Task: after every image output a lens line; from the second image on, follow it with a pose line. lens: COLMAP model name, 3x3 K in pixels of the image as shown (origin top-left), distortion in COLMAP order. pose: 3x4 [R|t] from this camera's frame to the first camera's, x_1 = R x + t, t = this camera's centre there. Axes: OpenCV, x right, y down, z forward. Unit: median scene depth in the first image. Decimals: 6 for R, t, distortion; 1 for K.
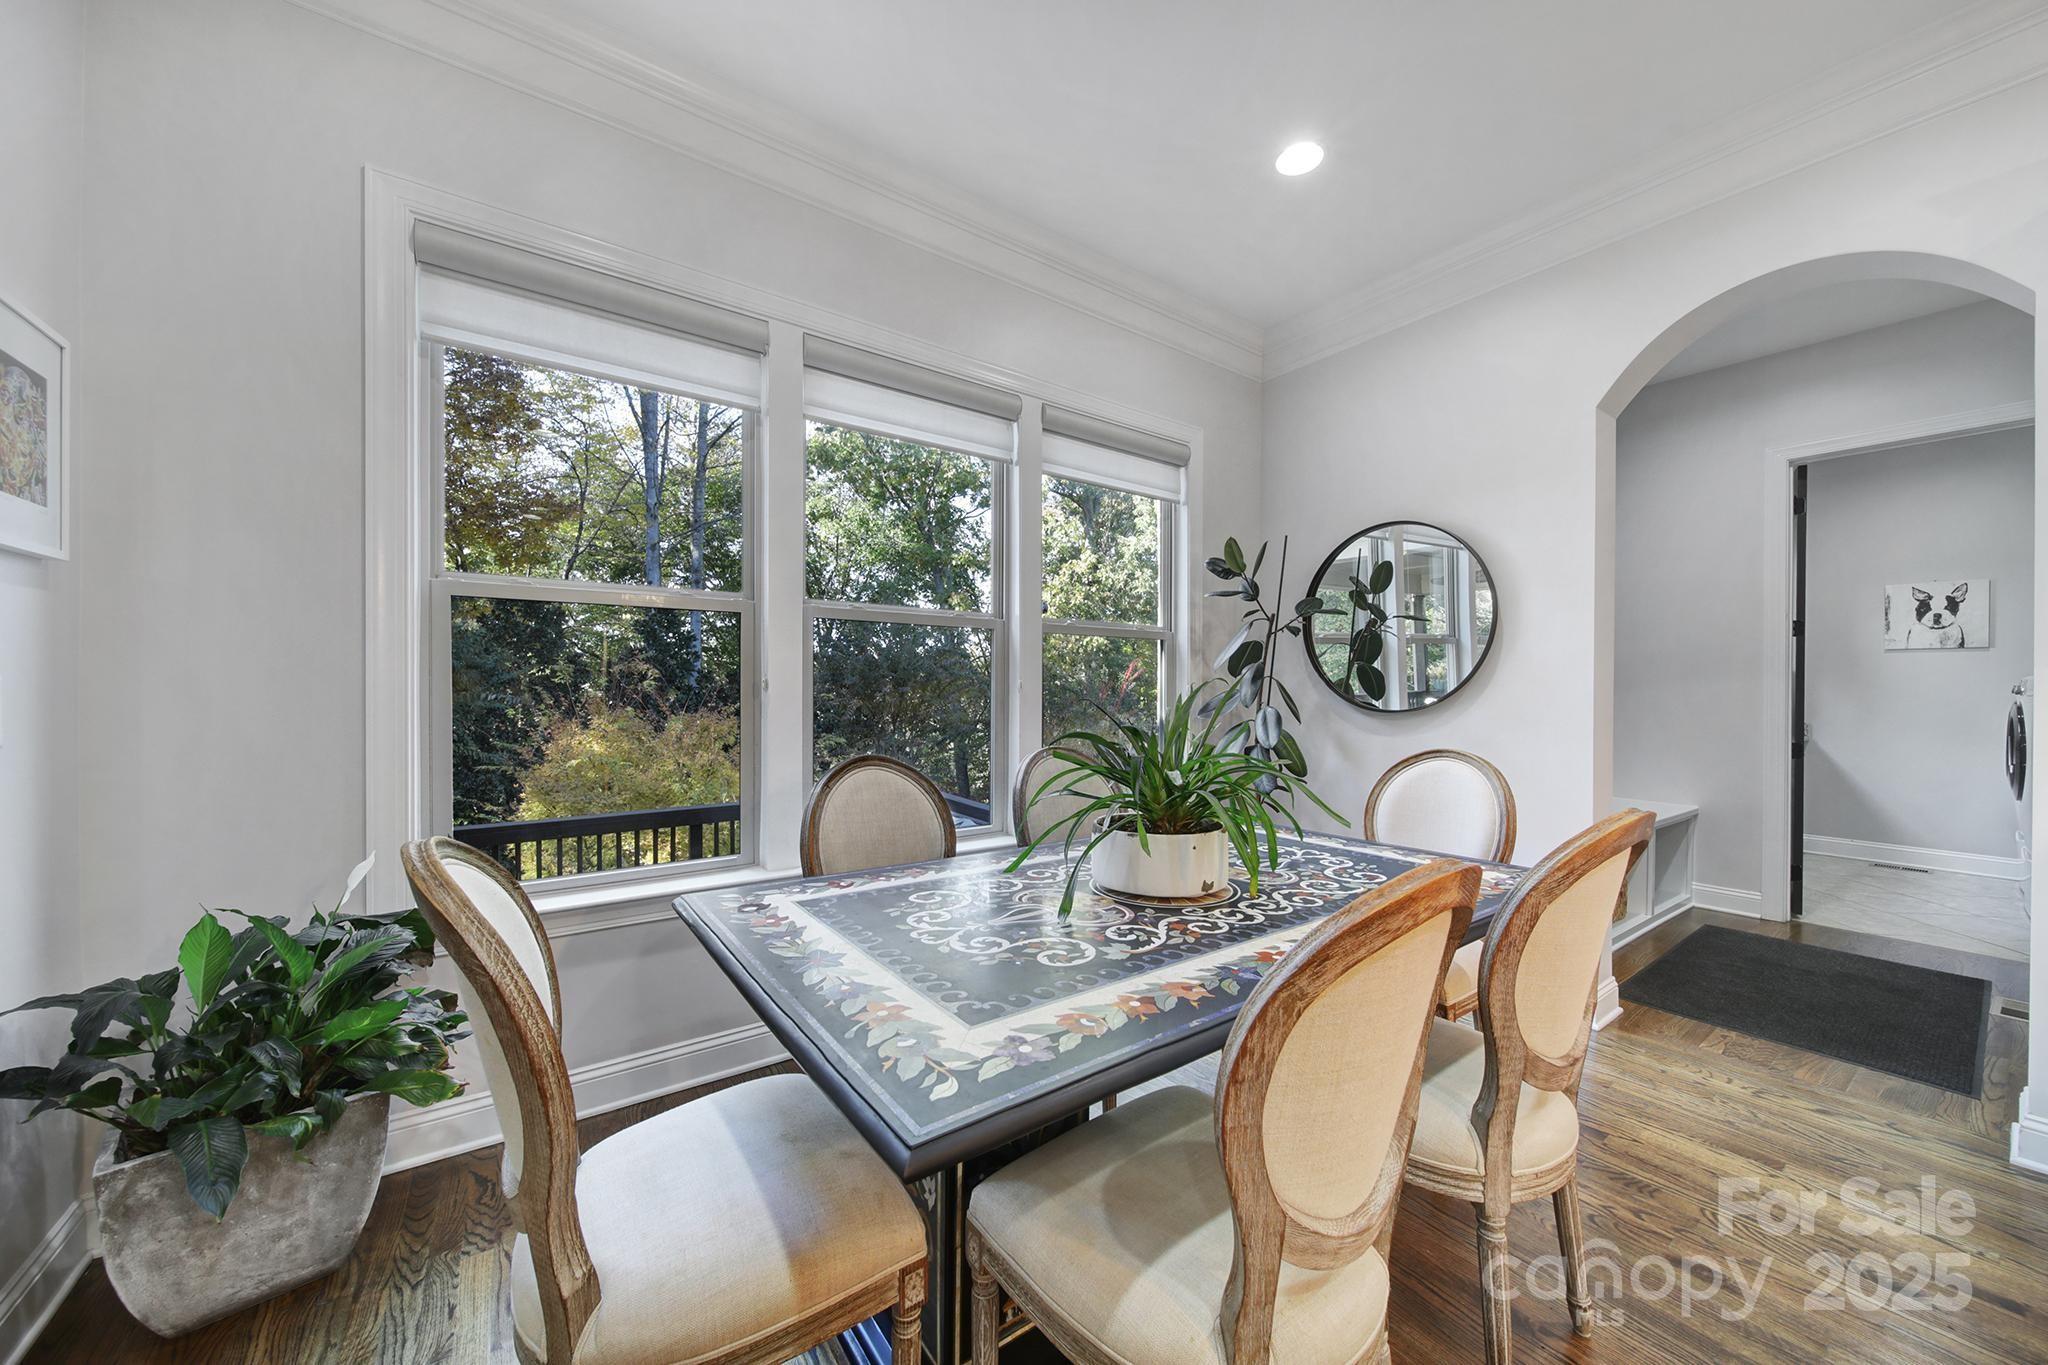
lens RADIAL K [[734.1, 0, 1026.7], [0, 734.1, 690.6], [0, 0, 1]] dist [-0.000184, -0.000233]
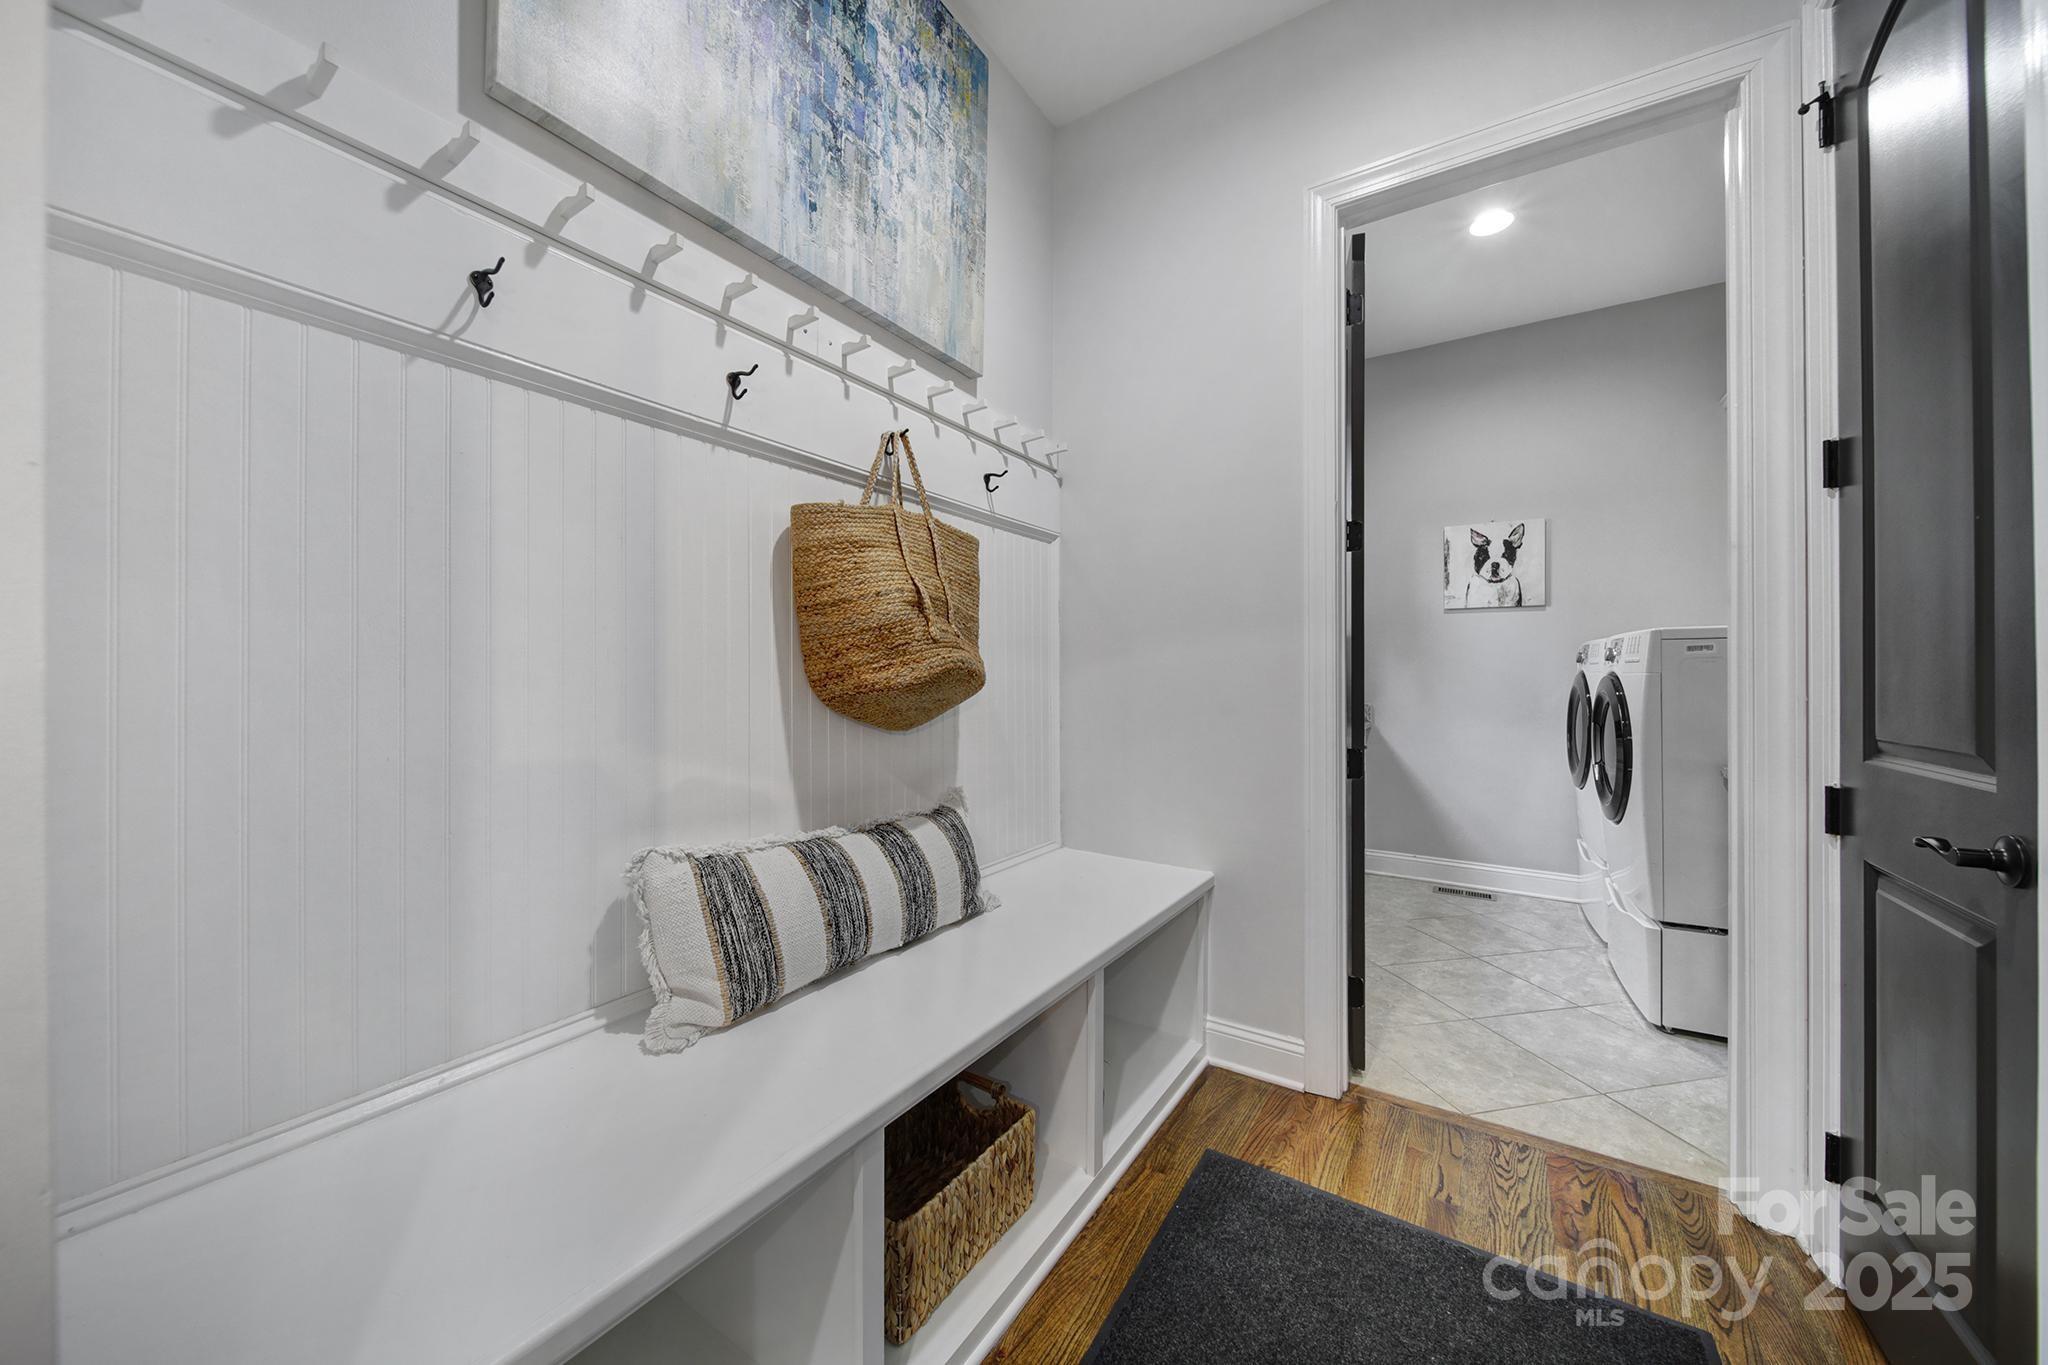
lens RADIAL K [[744.2, 0, 997.3], [0, 744.2, 674.3], [0, 0, 1]] dist [0.000427, 0.000013]
pose [[0.938392, -0.010469, 0.345414, 0.474992], [0.010256, 0.999944, 0.002445, 0.006818], [-0.345421, 0.001248, 0.938447, 0.445954]]
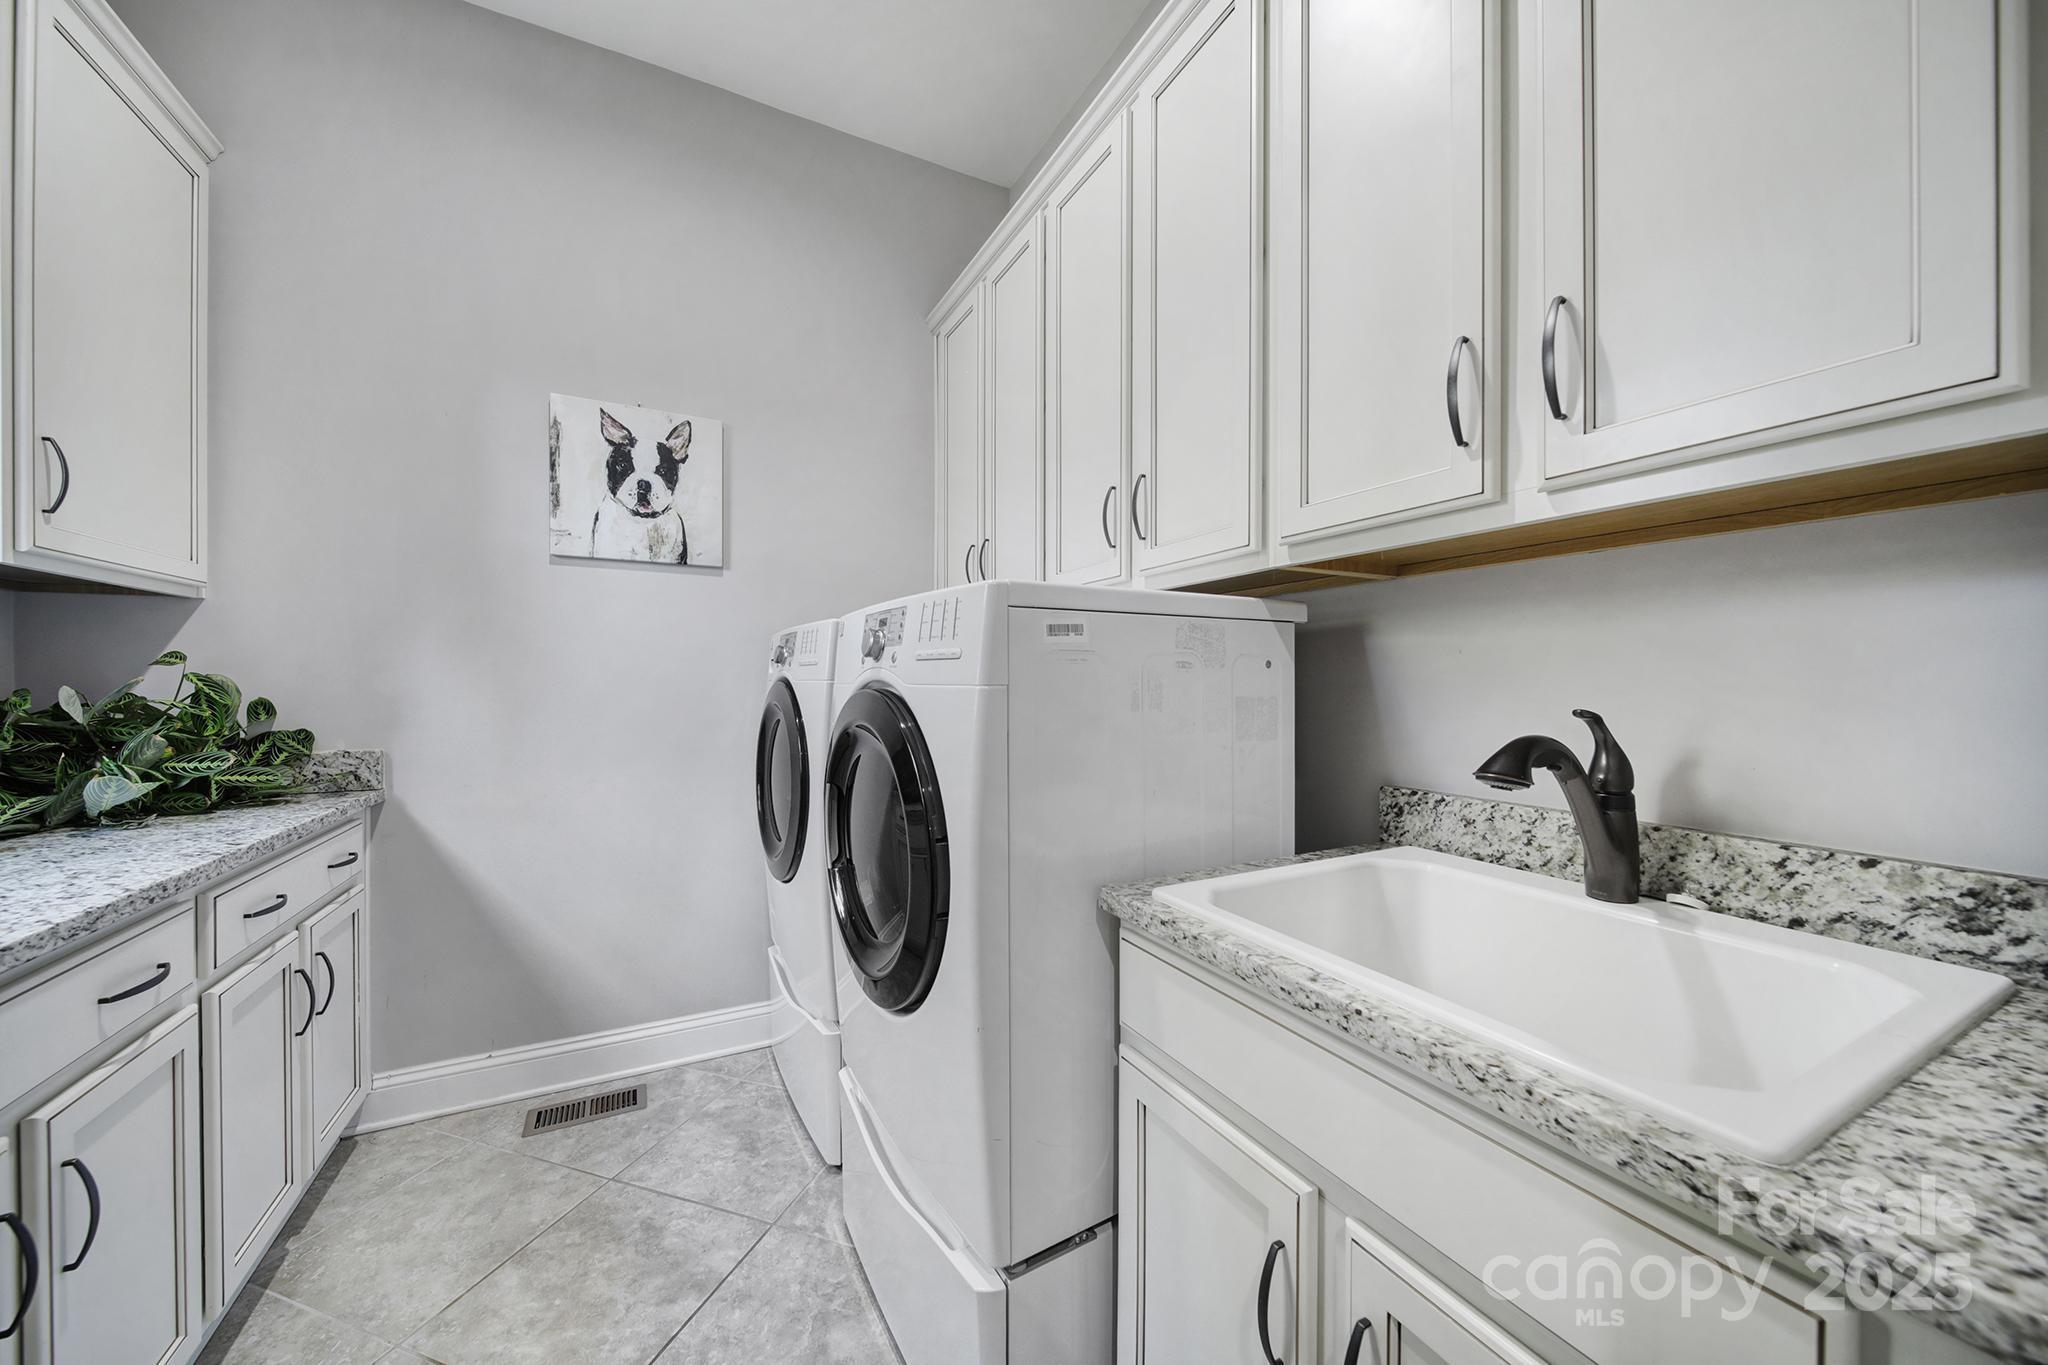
lens RADIAL K [[734.1, 0, 1026.7], [0, 734.1, 690.6], [0, 0, 1]] dist [-0.000184, -0.000233]
pose [[0.143191, -0.017163, 0.989546, 0.860171], [-0.004265, 0.999830, 0.017958, 0.009975], [-0.989686, -0.006792, 0.143094, 0.727890]]
